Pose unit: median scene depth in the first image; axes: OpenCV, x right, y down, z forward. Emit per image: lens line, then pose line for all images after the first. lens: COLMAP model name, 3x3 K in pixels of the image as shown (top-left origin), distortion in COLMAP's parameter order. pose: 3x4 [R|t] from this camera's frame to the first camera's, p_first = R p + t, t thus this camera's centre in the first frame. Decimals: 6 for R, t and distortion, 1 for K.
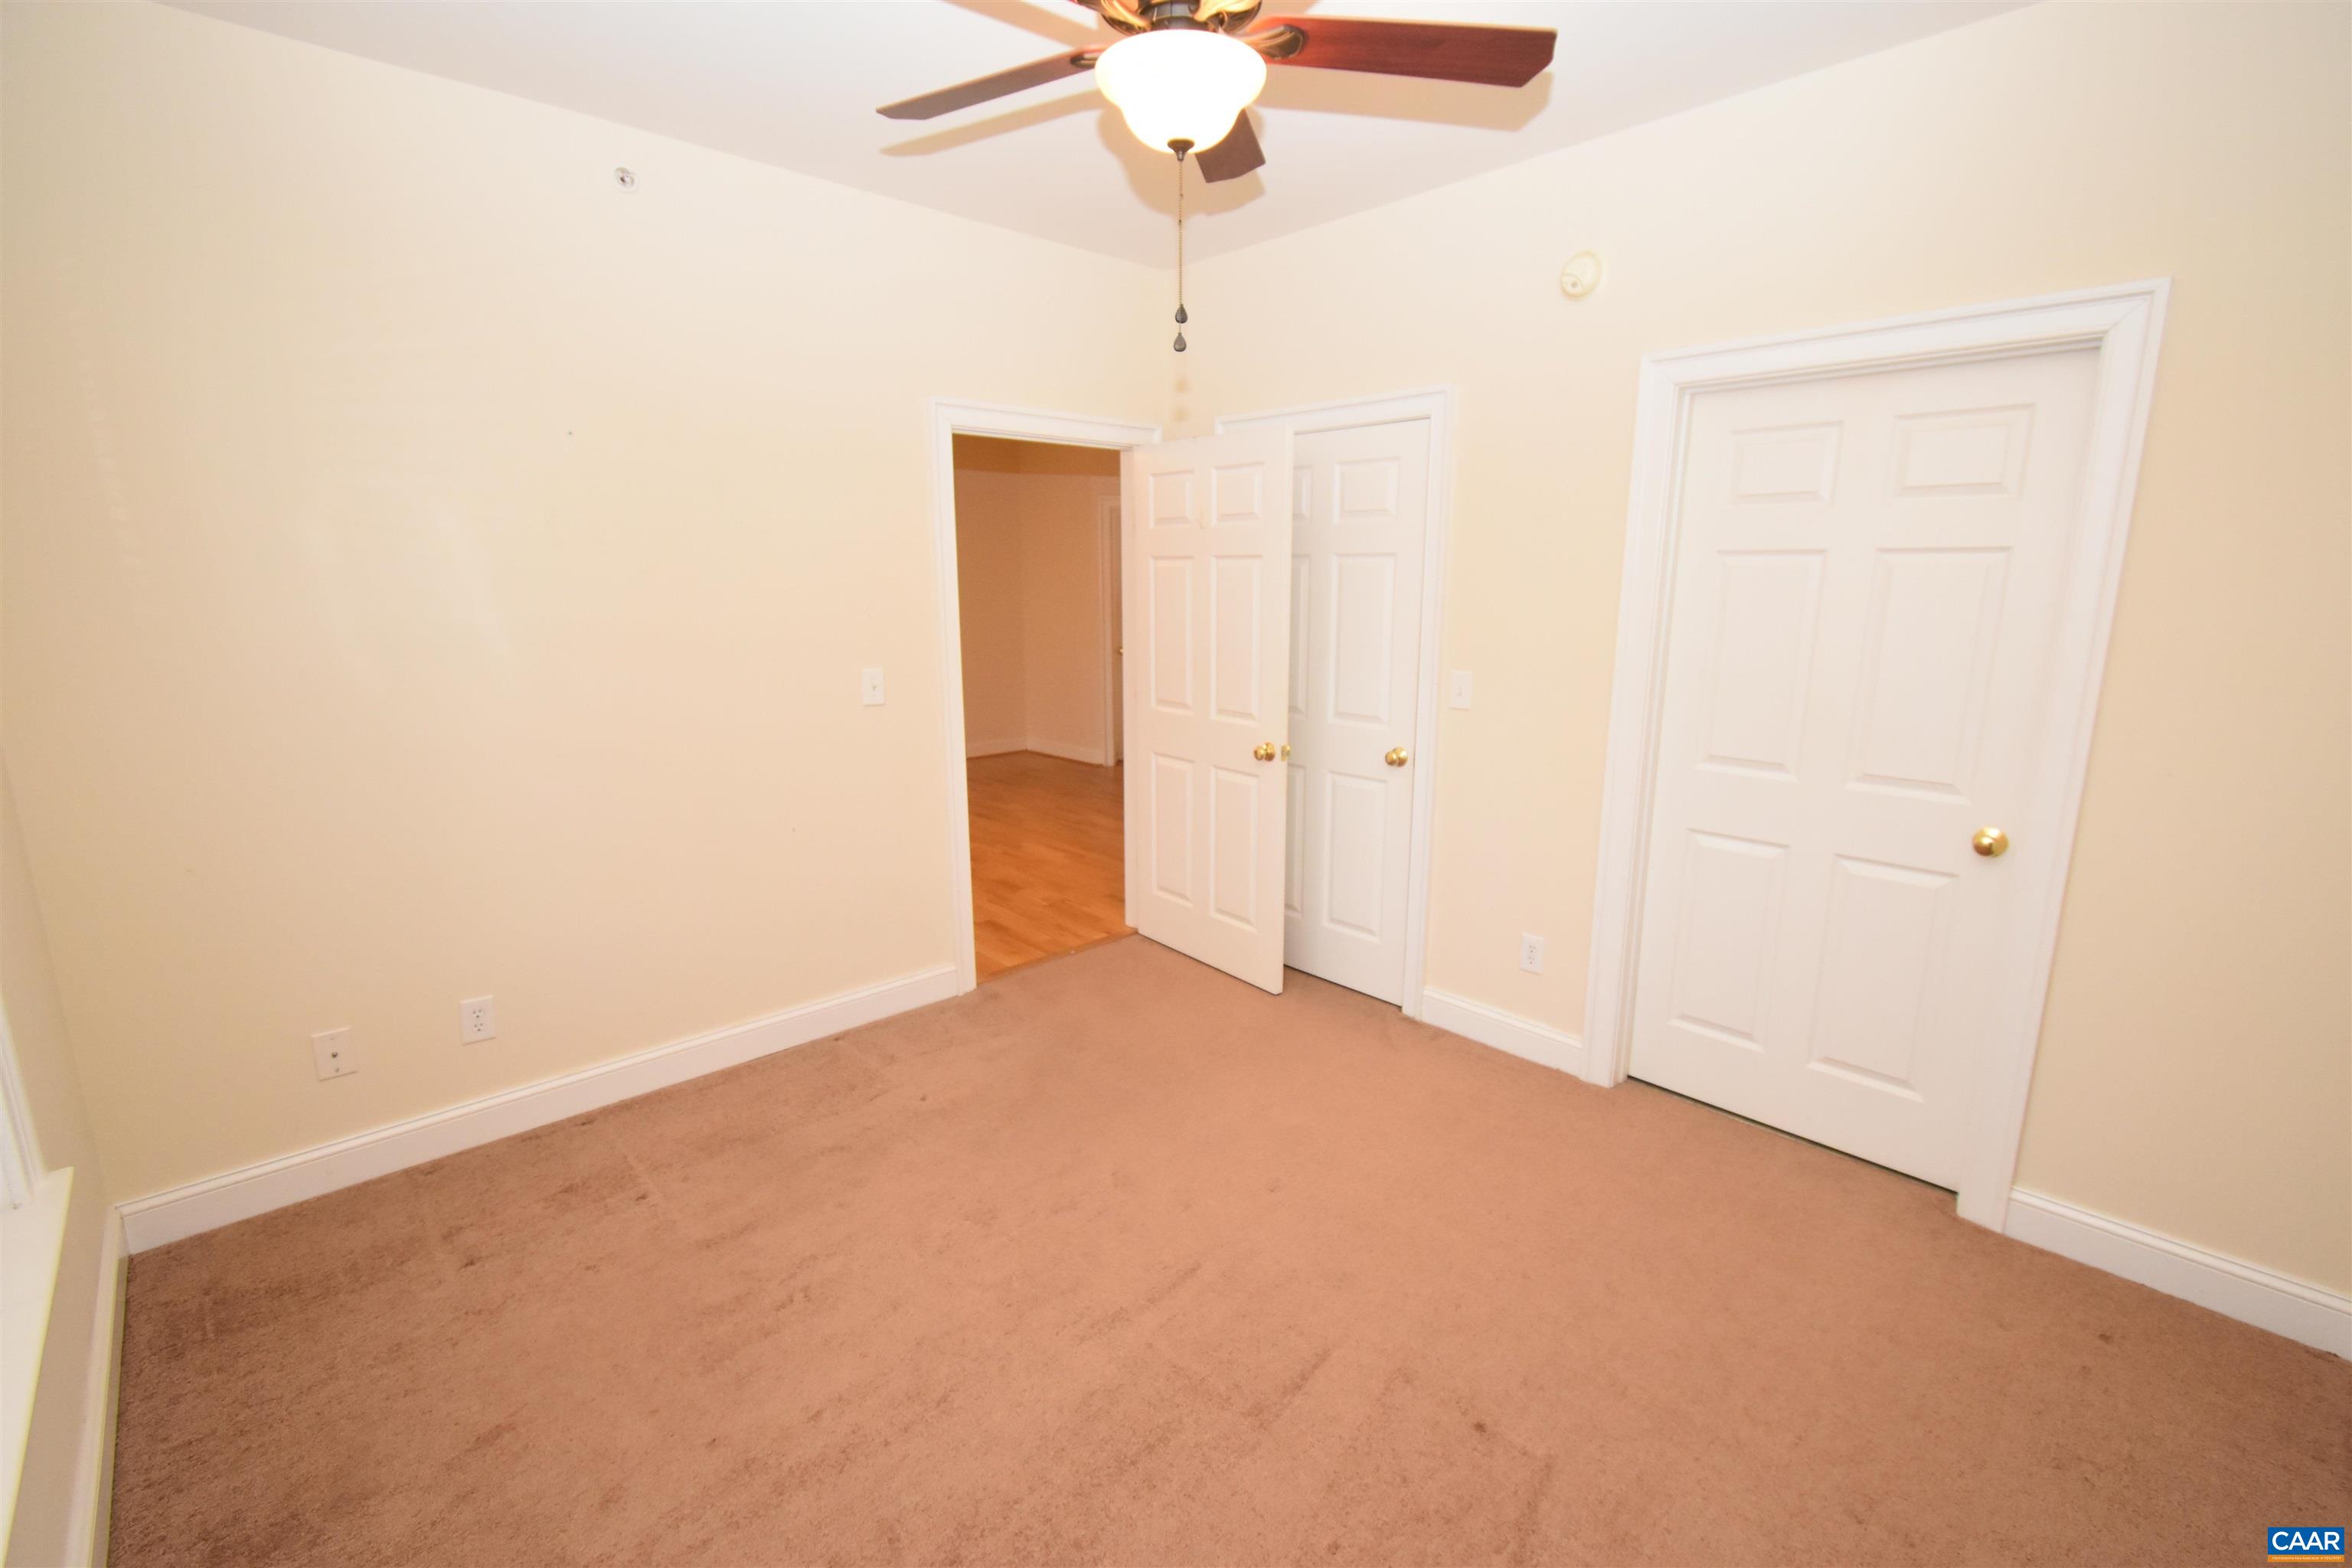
lens RADIAL K [[1027.9, 0, 1179.8], [0, 1027.9, 781.6], [0, 0, 1]] dist [0.001305, -0.000595]
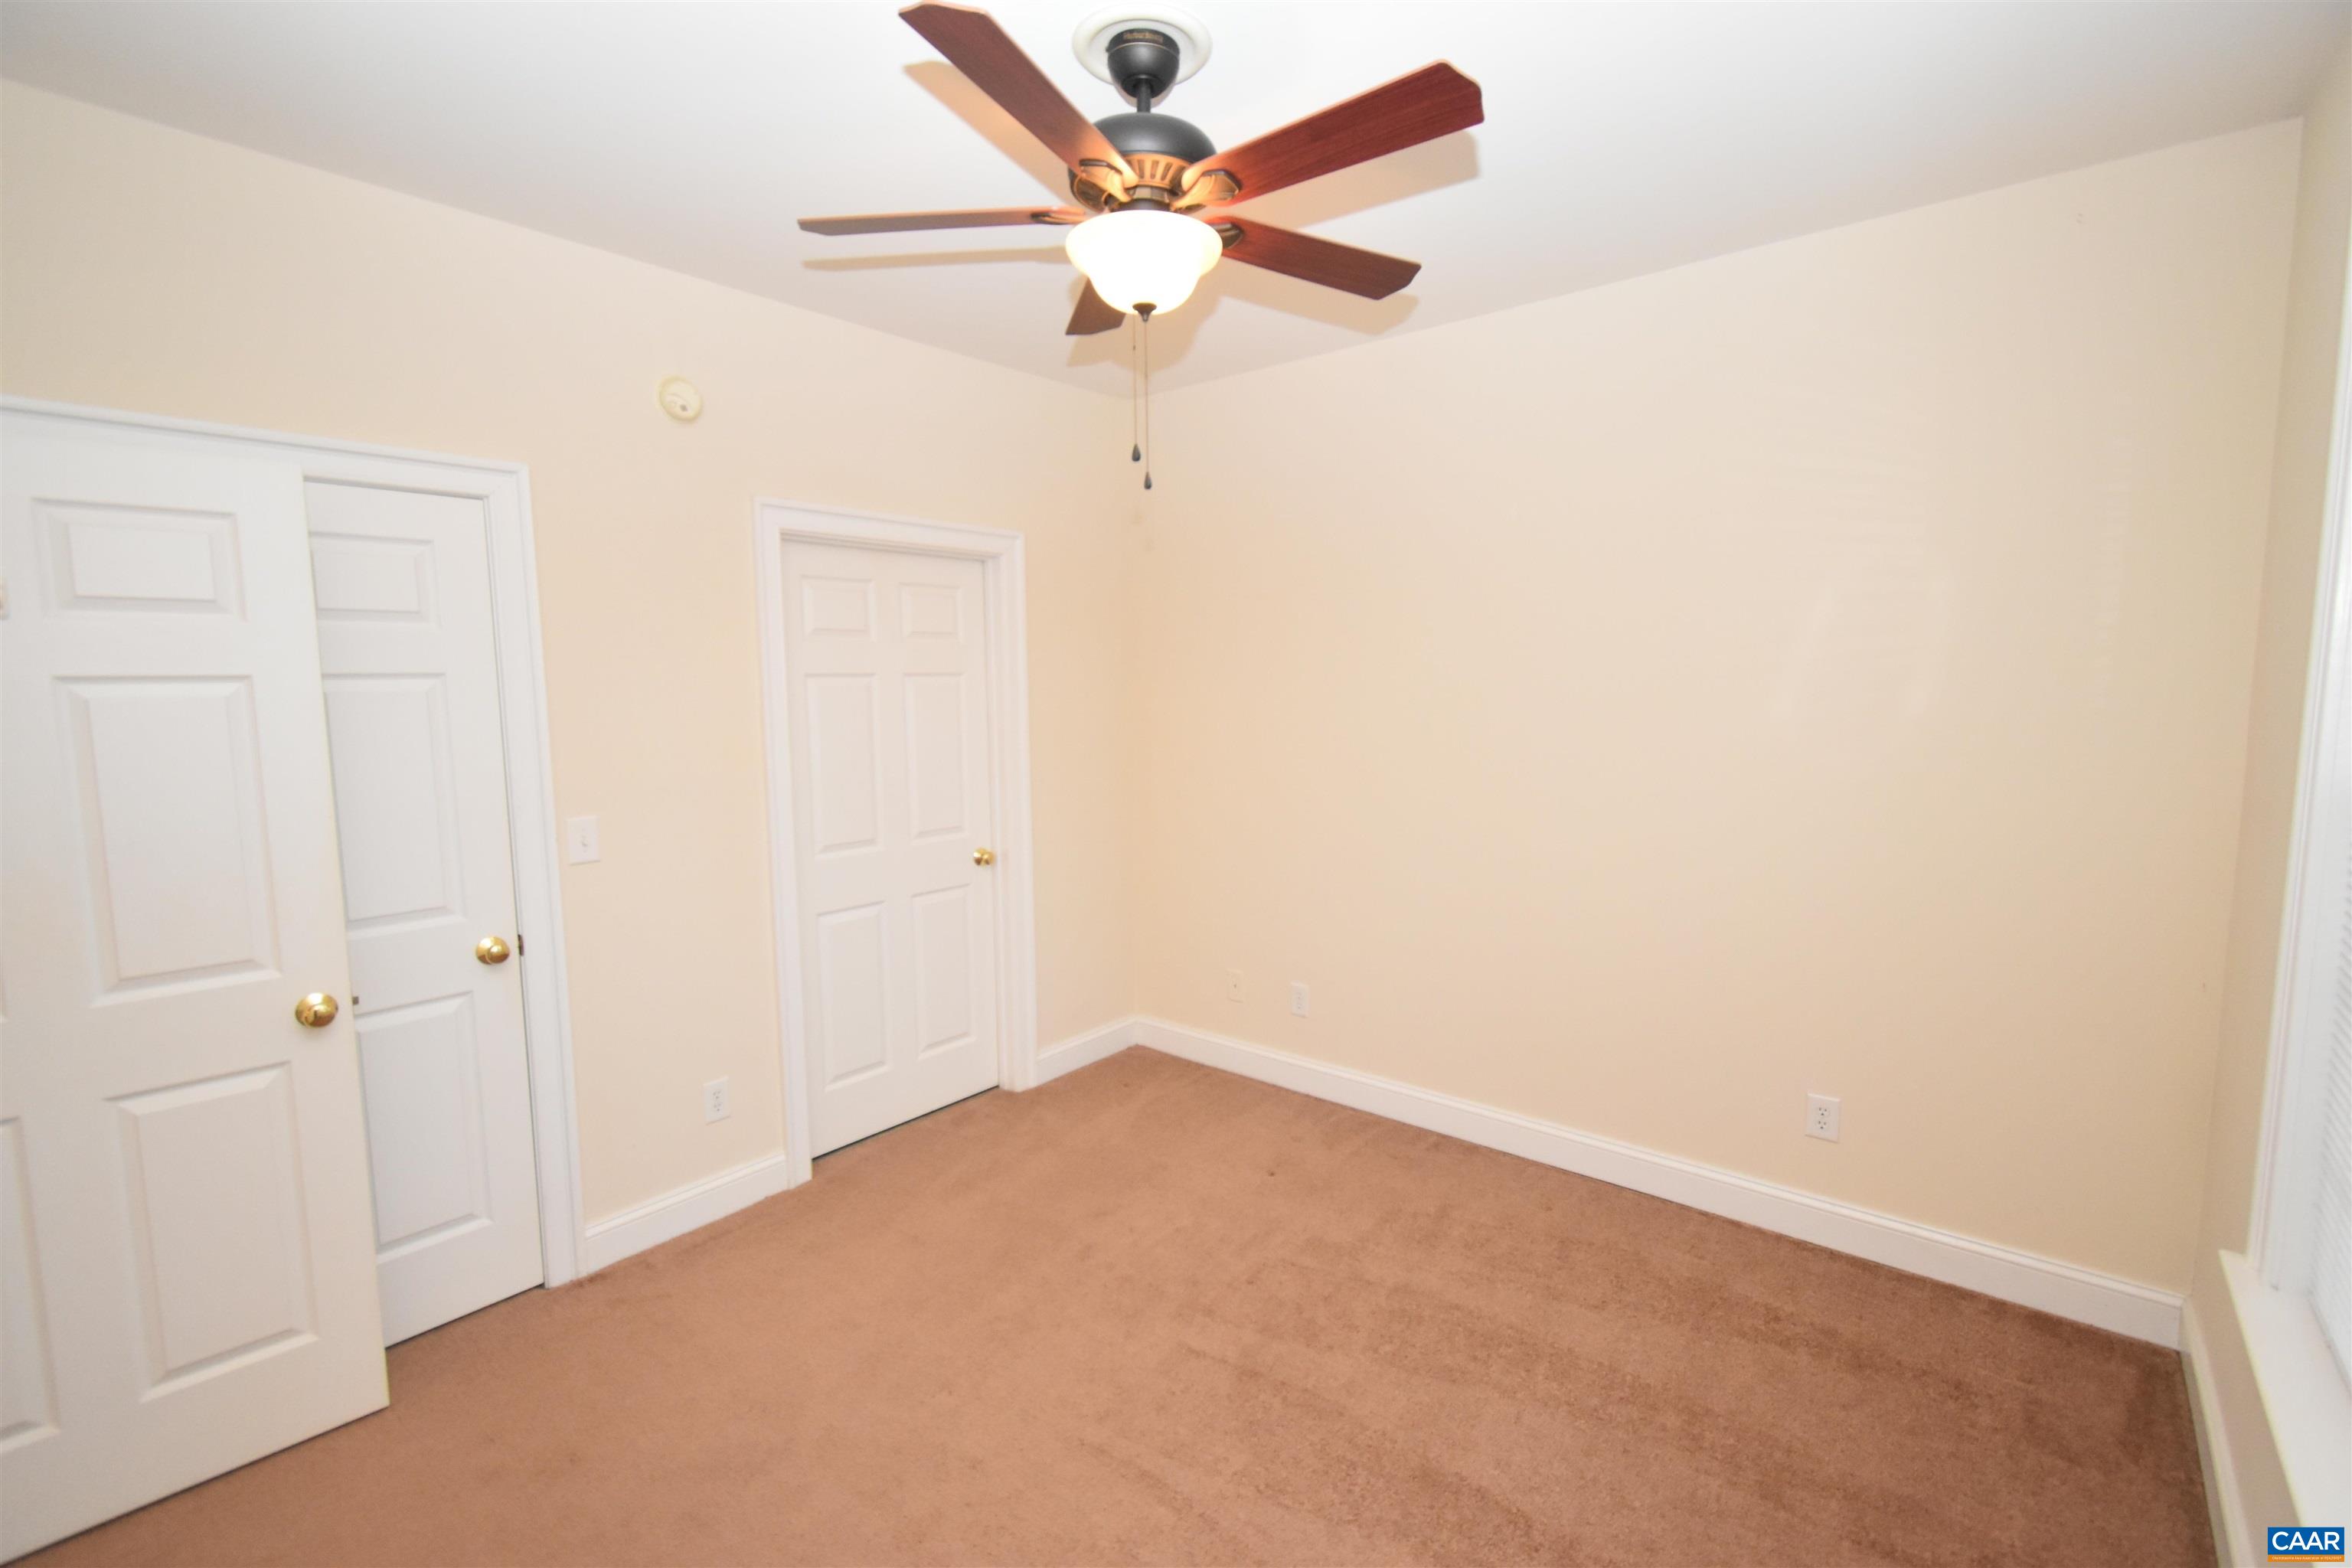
lens RADIAL K [[1027.9, 0, 1179.8], [0, 1027.9, 781.6], [0, 0, 1]] dist [0.001305, -0.000595]
pose [[-0.119895, -0.099099, 0.987828, -0.610005], [0.211635, 0.969584, 0.122955, -0.140099], [-0.969967, 0.223800, -0.095276, 0.638093]]
